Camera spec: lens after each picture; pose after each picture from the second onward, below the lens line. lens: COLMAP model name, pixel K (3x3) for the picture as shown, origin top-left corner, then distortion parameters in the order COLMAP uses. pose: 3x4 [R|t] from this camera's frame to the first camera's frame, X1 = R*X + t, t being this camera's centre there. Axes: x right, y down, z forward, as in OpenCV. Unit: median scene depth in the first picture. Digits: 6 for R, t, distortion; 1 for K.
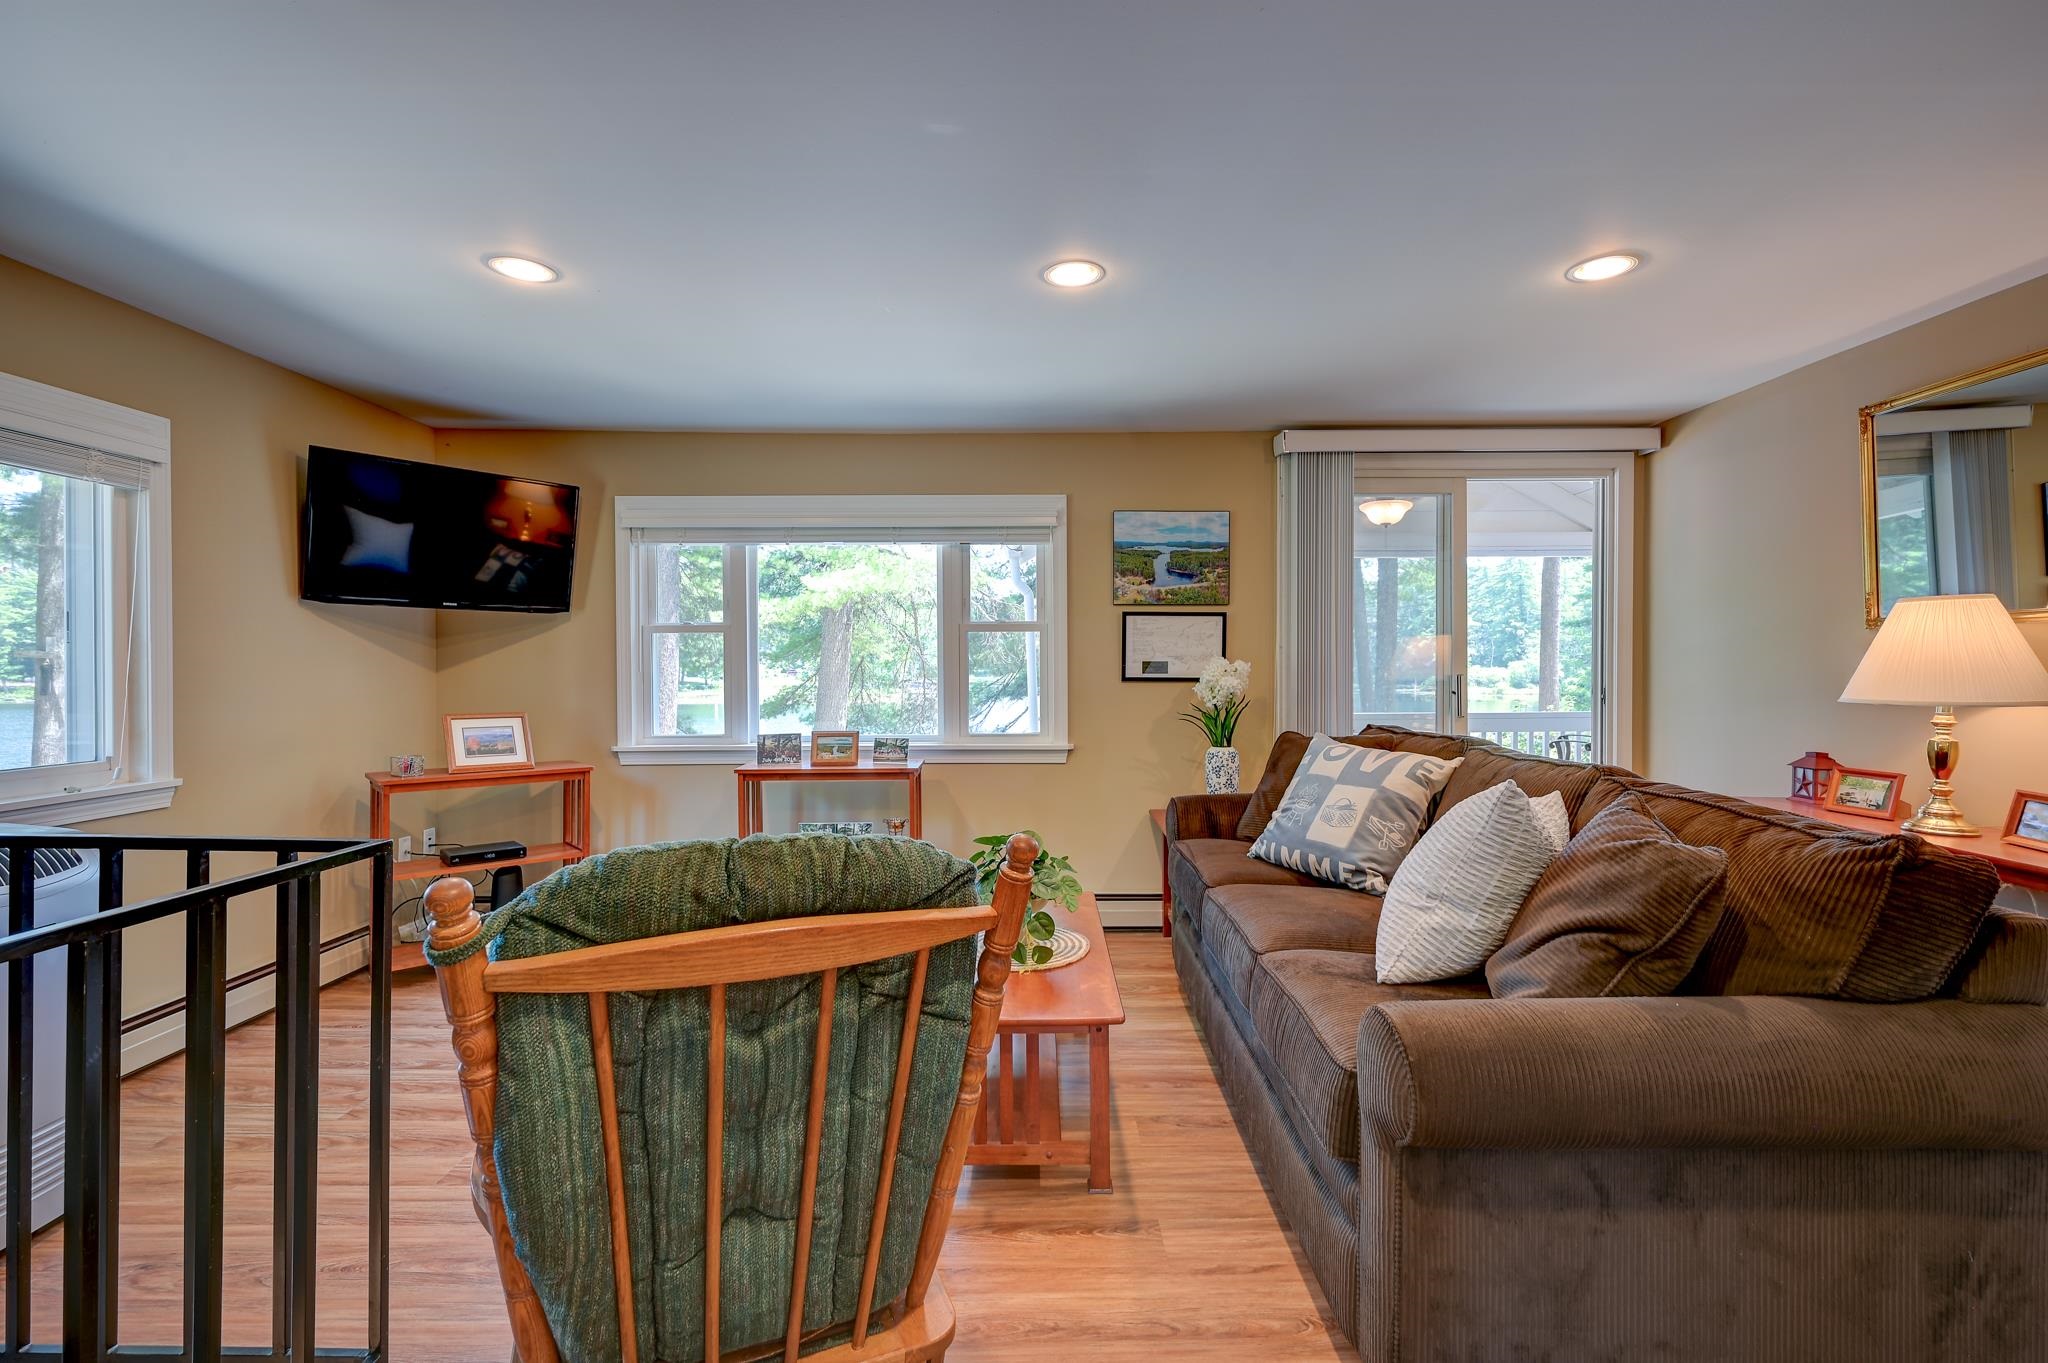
lens RADIAL K [[920.0, 0, 1026.1], [0, 920.0, 669.6], [0, 0, 1]] dist [0.000718, 0.000305]
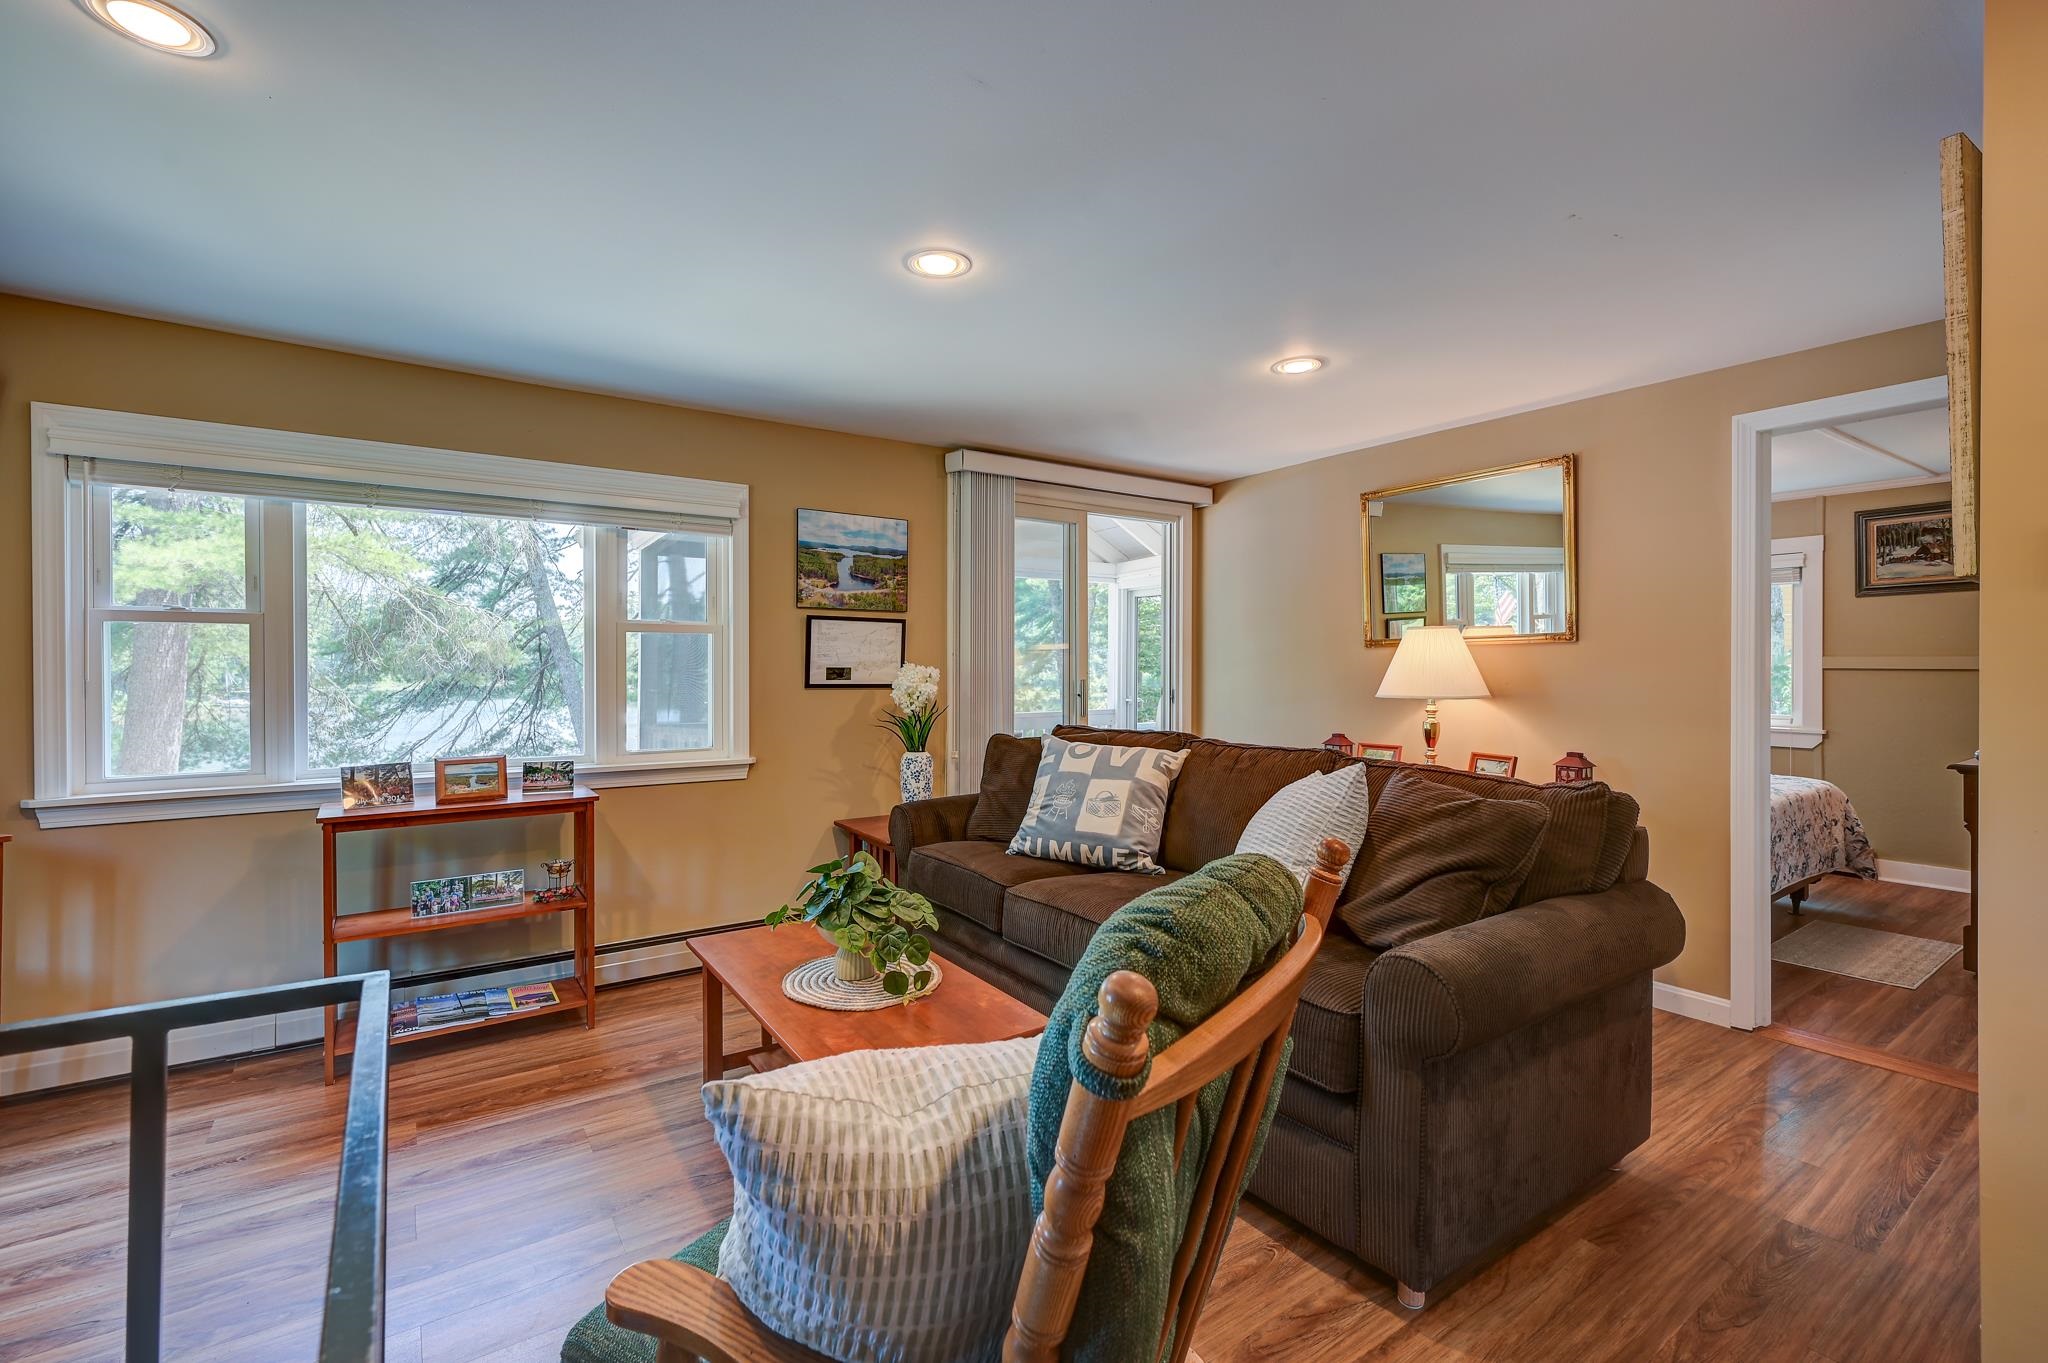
lens RADIAL K [[902.5, 0, 1031.6], [0, 902.5, 670.9], [0, 0, 1]] dist [-0.000737, 0.000215]
pose [[0.819730, 0.000835, 0.572749, -0.247153], [0.001916, 0.999989, -0.004199, -0.001002], [-0.572746, 0.004539, 0.819720, 0.106589]]
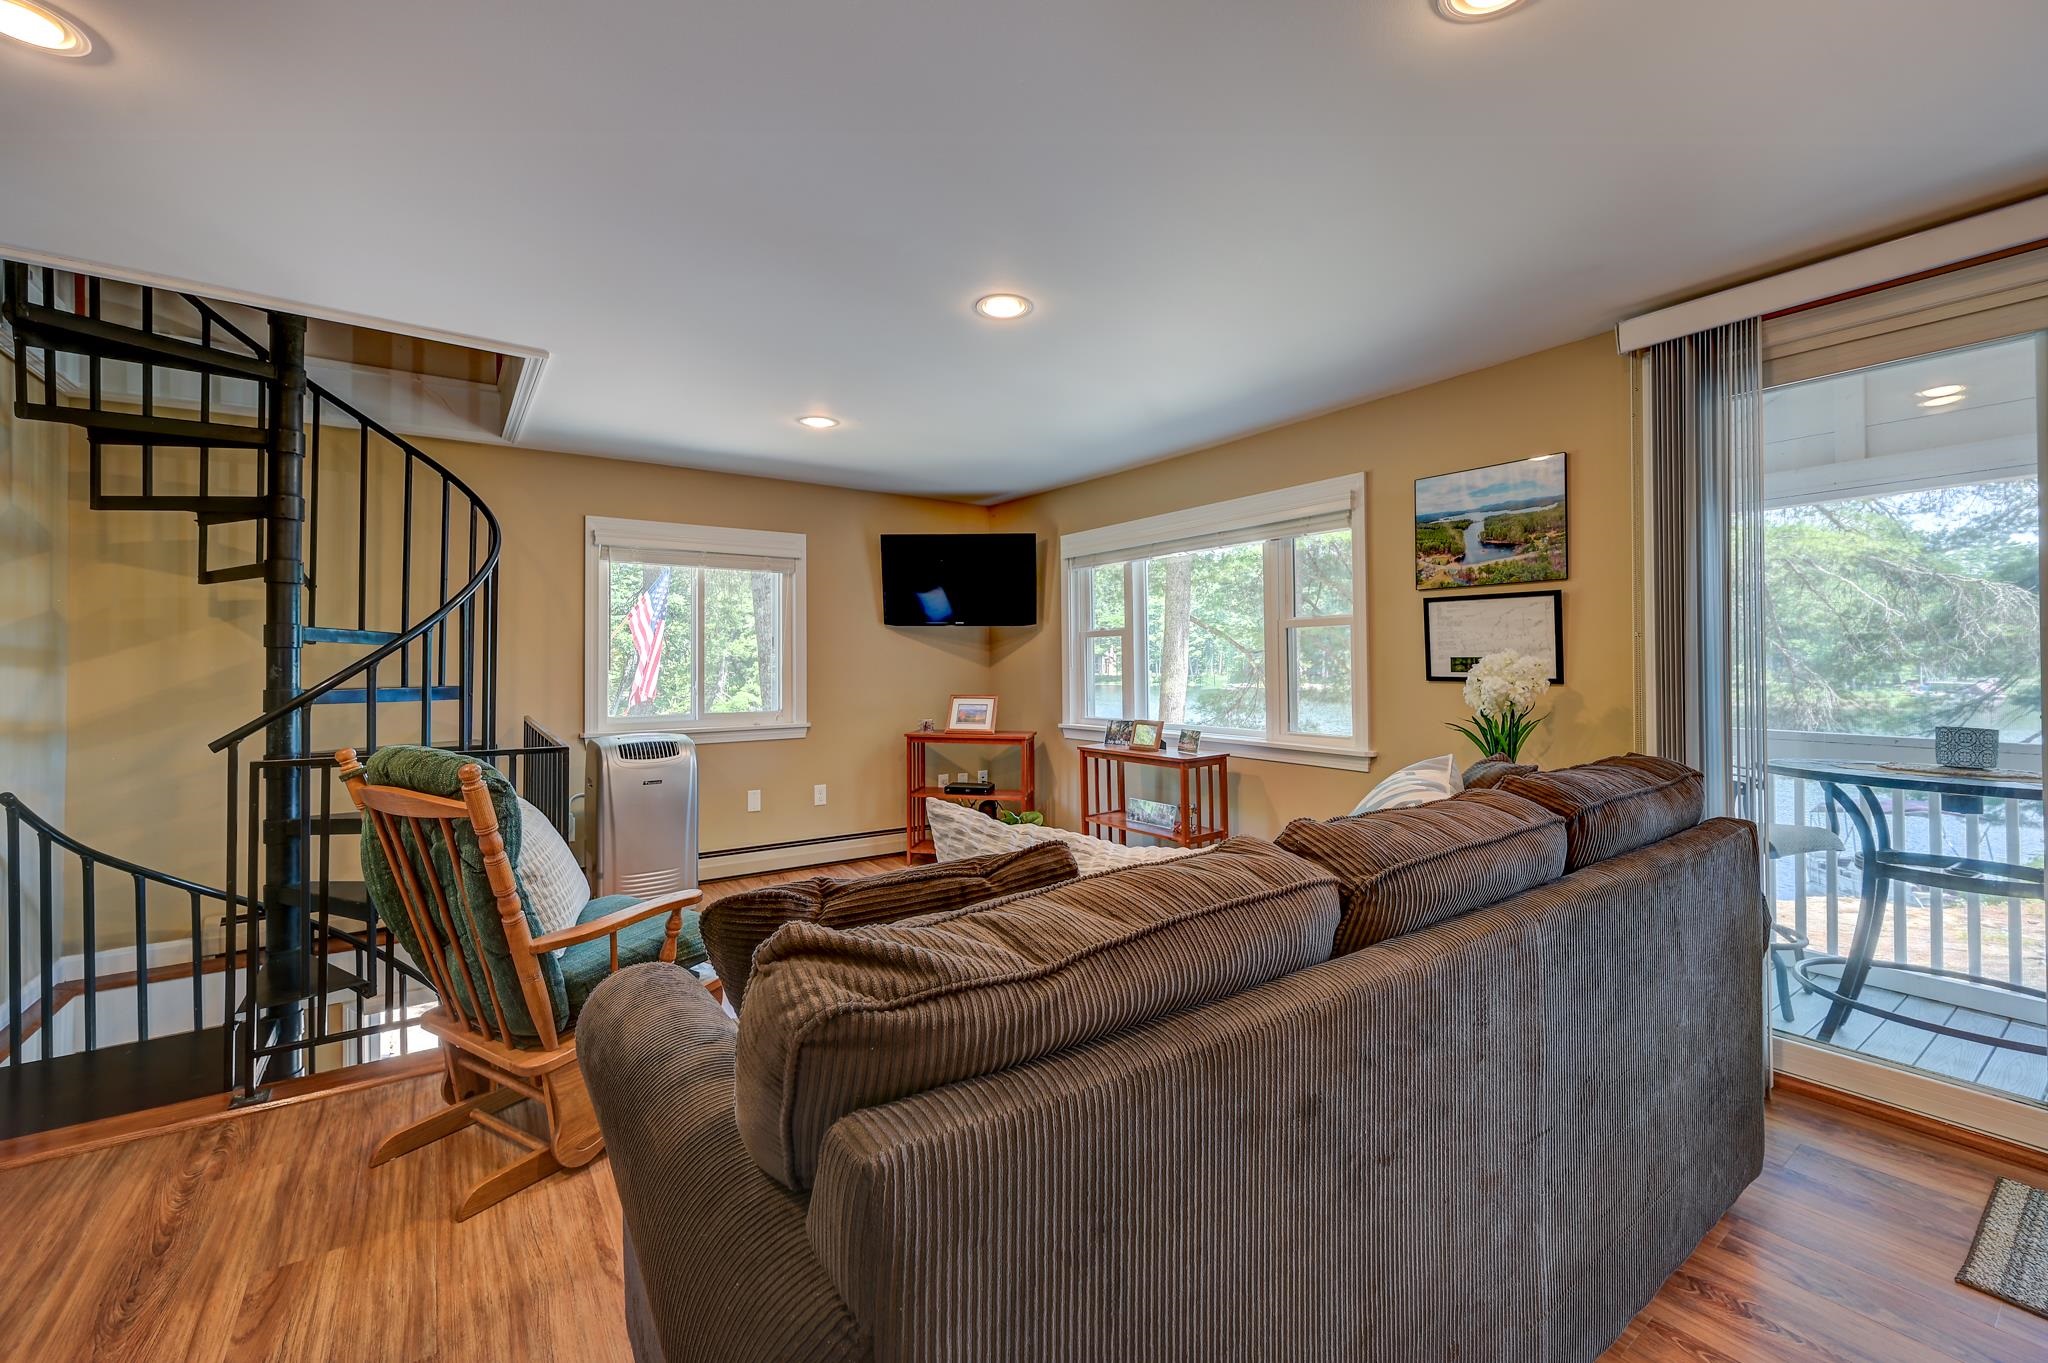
lens RADIAL K [[833.4, 0, 1032.9], [0, 833.4, 655.0], [0, 0, 1]] dist [0.000321, 0.000144]
pose [[0.577943, -0.008843, -0.816030, 0.535465], [-0.002034, 0.999923, -0.012277, -0.001037], [0.816075, 0.008755, 0.577880, 0.277893]]
